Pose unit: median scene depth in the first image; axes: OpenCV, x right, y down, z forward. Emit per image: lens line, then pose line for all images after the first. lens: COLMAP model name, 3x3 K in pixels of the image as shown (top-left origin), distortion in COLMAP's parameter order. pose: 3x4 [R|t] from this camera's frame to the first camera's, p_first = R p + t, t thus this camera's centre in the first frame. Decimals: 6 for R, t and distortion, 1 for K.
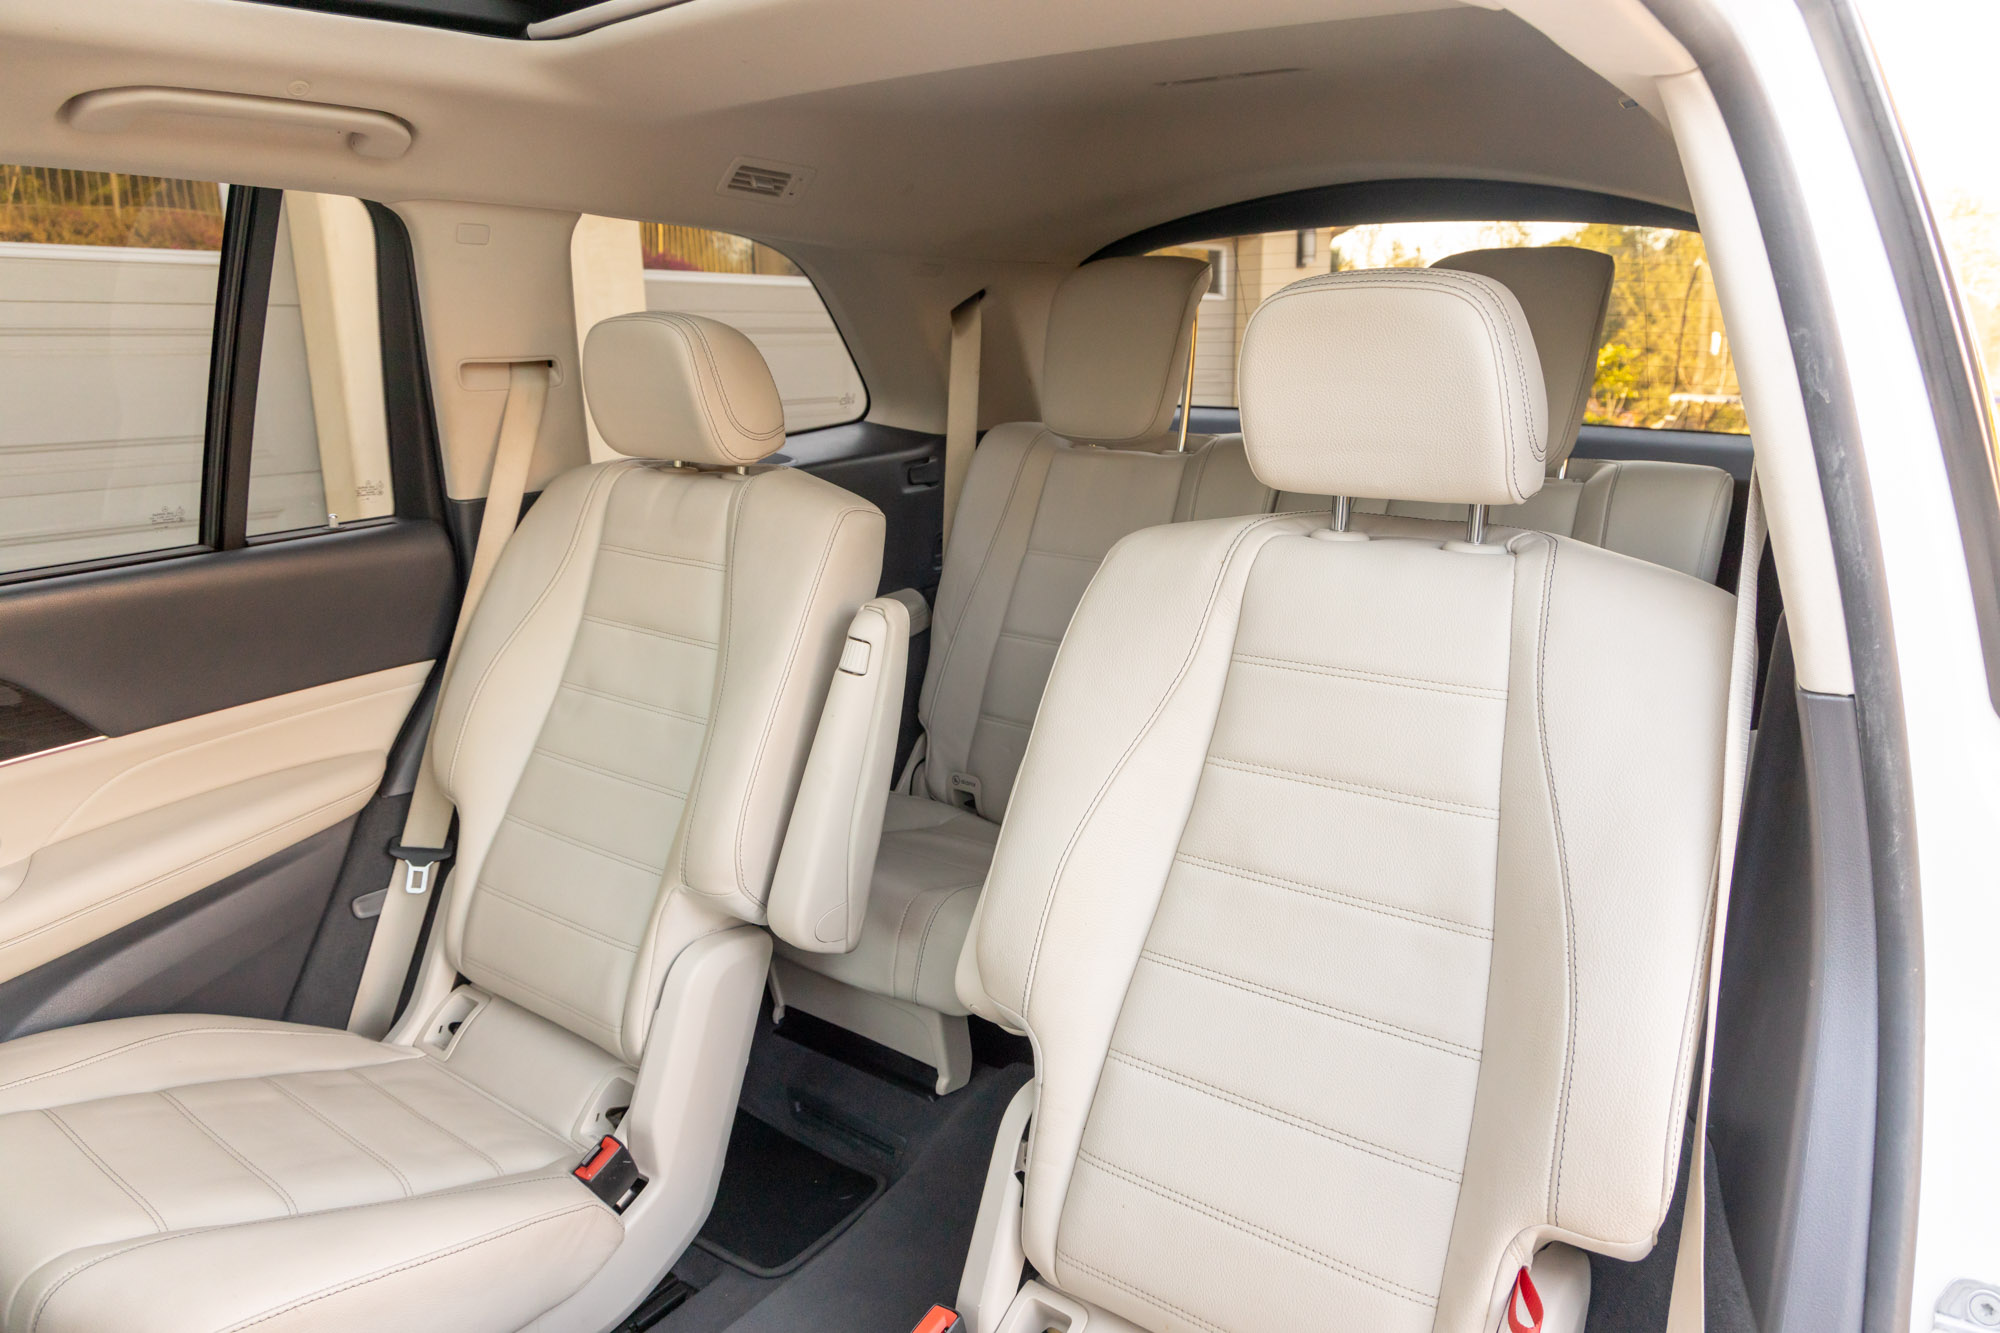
lens RADIAL K [[1360.0, 0, 1026.3], [0, 1360.0, 671.9], [0, 0, 1]] dist [0.005017, 0.000484]
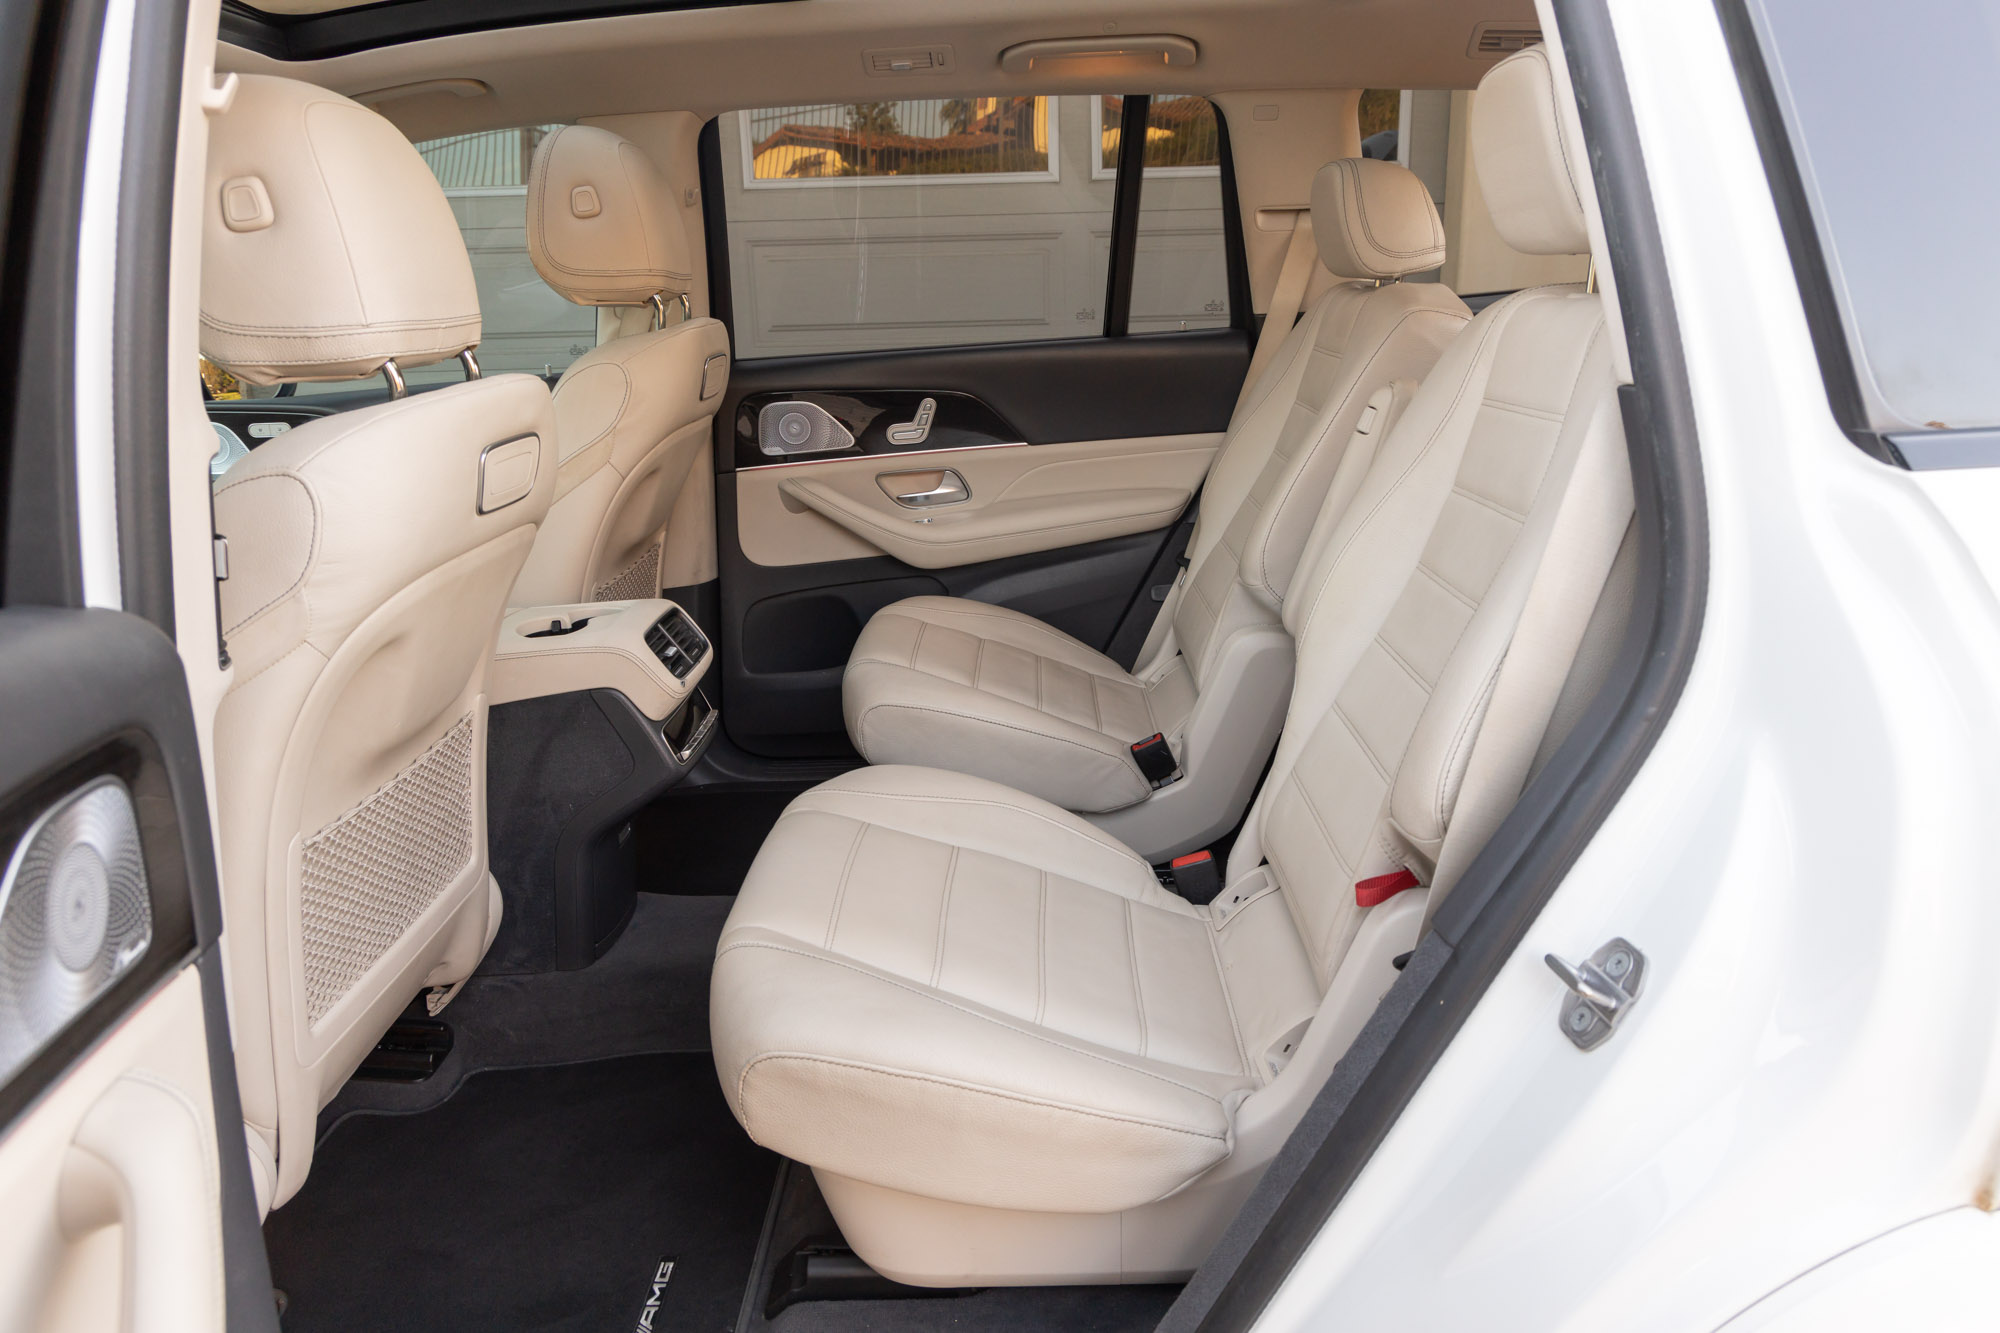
lens RADIAL K [[1360.0, 0, 1026.3], [0, 1360.0, 671.9], [0, 0, 1]] dist [0.005017, 0.000484]
pose [[0.602513, 0.212652, -0.769258, 0.637992], [-0.183872, 0.974907, 0.125485, 0.105023], [0.776640, 0.065839, 0.626495, -0.033934]]
